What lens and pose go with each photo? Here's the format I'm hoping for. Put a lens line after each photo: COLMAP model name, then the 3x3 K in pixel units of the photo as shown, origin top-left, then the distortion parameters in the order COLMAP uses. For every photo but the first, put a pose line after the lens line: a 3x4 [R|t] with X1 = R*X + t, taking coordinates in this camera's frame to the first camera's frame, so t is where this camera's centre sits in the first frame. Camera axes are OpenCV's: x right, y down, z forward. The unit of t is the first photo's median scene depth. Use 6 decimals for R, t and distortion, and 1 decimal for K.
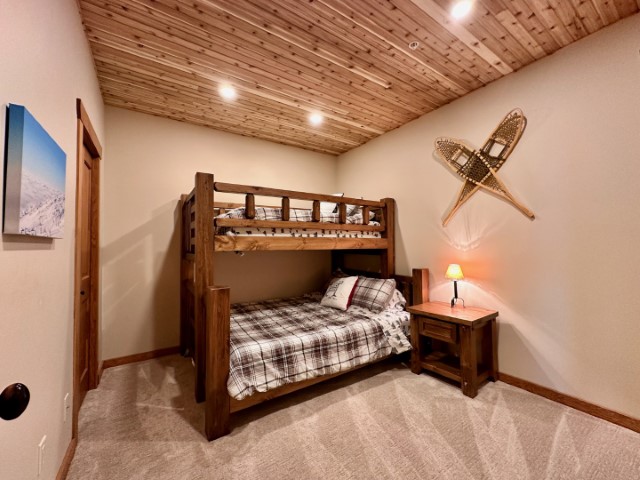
lens RADIAL K [[256.1, 0, 318.1], [0, 256.1, 238.5], [0, 0, 1]] dist [-0.000124, 0.000067]
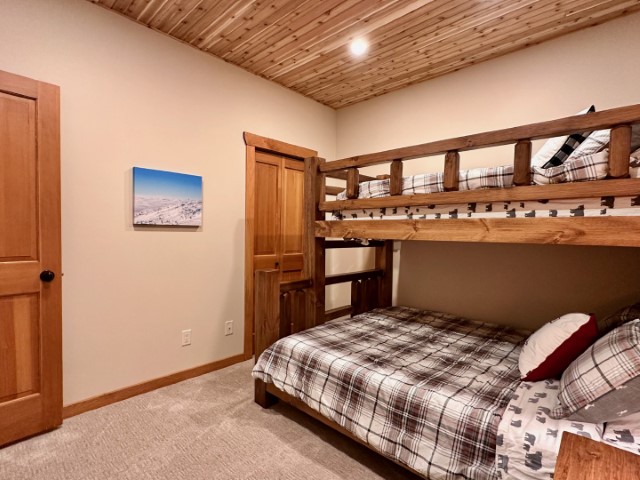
lens RADIAL K [[322.3, 0, 320.0], [0, 322.3, 240.0], [0, 0, 1]] dist [-0.000968, -0.000094]
pose [[0.246065, 0.036481, -0.968566, 0.640767], [0.013106, 0.999075, 0.040960, 0.008999], [0.969165, -0.022773, 0.245360, 0.596968]]
